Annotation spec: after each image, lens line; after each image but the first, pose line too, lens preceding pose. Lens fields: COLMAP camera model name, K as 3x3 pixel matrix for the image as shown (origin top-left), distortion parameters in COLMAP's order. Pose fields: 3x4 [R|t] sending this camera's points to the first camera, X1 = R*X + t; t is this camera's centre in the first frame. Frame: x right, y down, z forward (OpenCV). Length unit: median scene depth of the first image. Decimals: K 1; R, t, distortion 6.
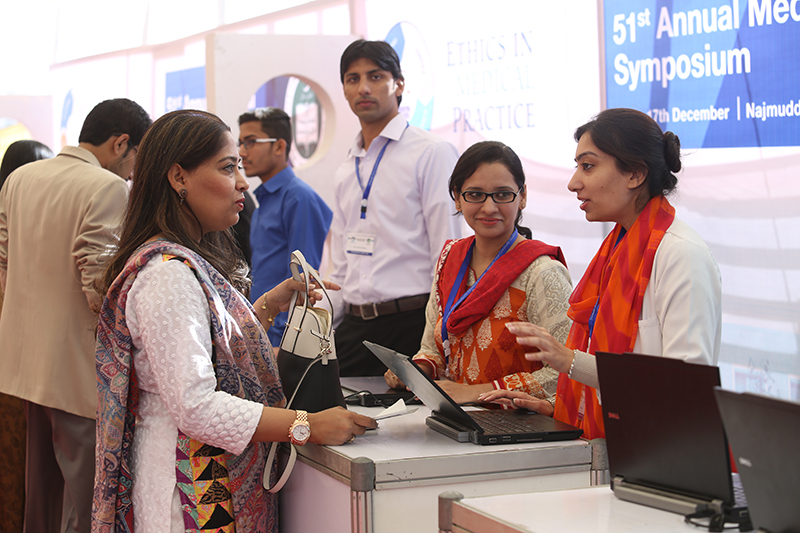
lens RADIAL K [[1676.1, 0, 400.0], [0, 1676.1, 266.5], [0, 0, 1]] dist [-0.233454, 0.103495]
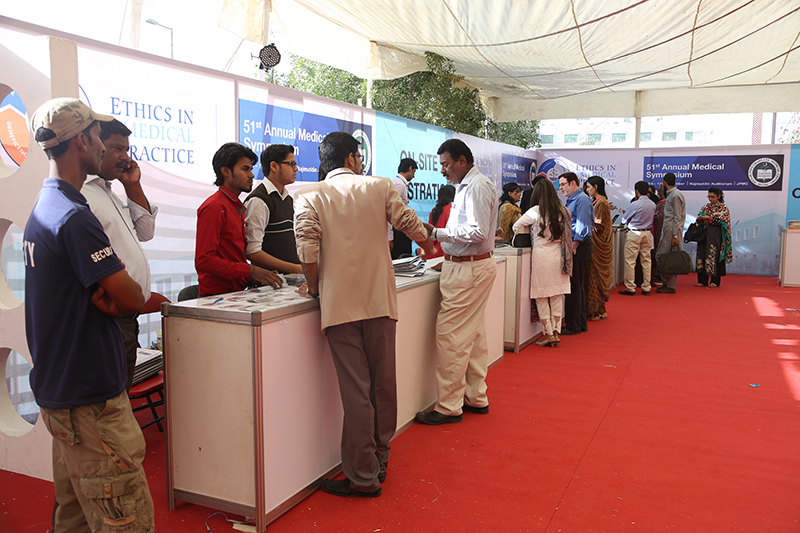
lens RADIAL K [[692.9, 0, 400.0], [0, 692.9, 266.5], [0, 0, 1]] dist [-0.003700, 0.005911]
pose [[-0.660028, -0.065801, 0.748354, -0.776545], [0.047799, 0.990460, 0.129246, -0.066602], [-0.749719, 0.121077, -0.650586, 1.558155]]
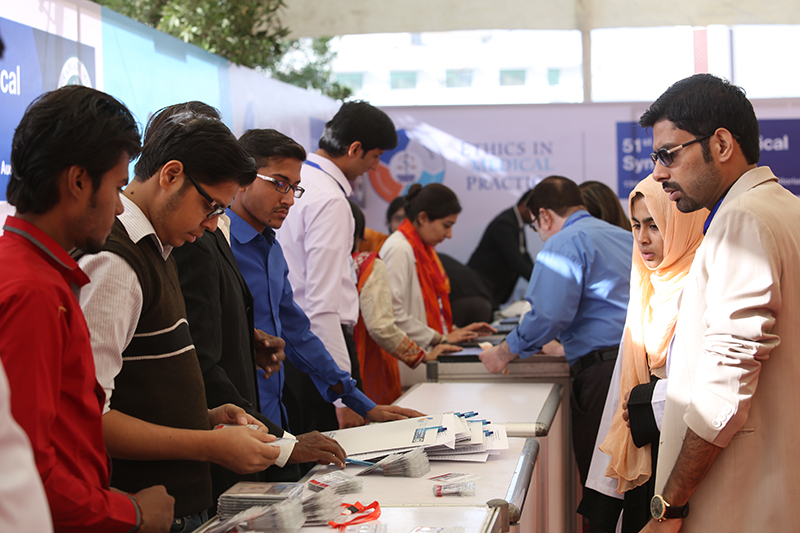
lens RADIAL K [[1676.1, 0, 400.0], [0, 1676.1, 266.5], [0, 0, 1]] dist [-0.233454, 0.103495]
pose [[-0.864534, 0.020150, 0.502171, -0.500398], [0.066306, 0.995035, 0.074225, -0.082789], [-0.498182, 0.097467, -0.861577, 1.626702]]
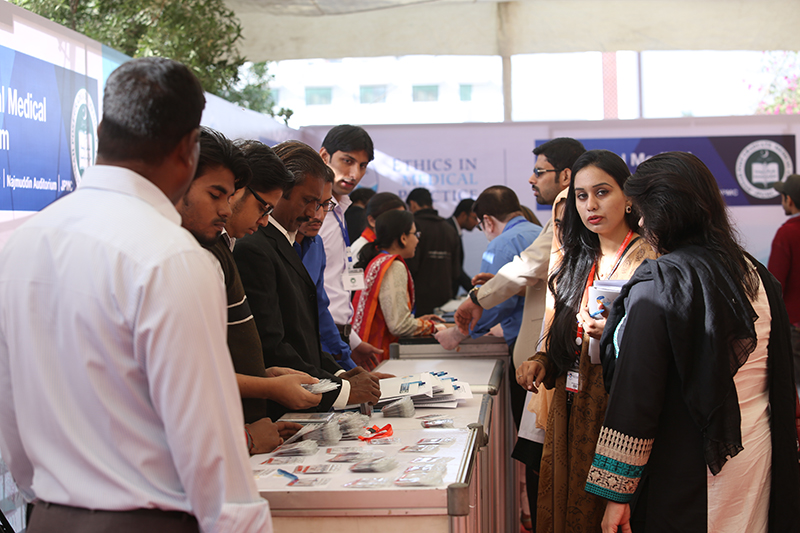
lens RADIAL K [[1676.1, 0, 400.0], [0, 1676.1, 266.5], [0, 0, 1]] dist [-0.233454, 0.103495]
pose [[-0.890470, 0.027762, 0.454194, -0.567961], [0.066529, 0.995354, 0.069594, -0.089787], [-0.450152, 0.092189, -0.888181, 1.829839]]
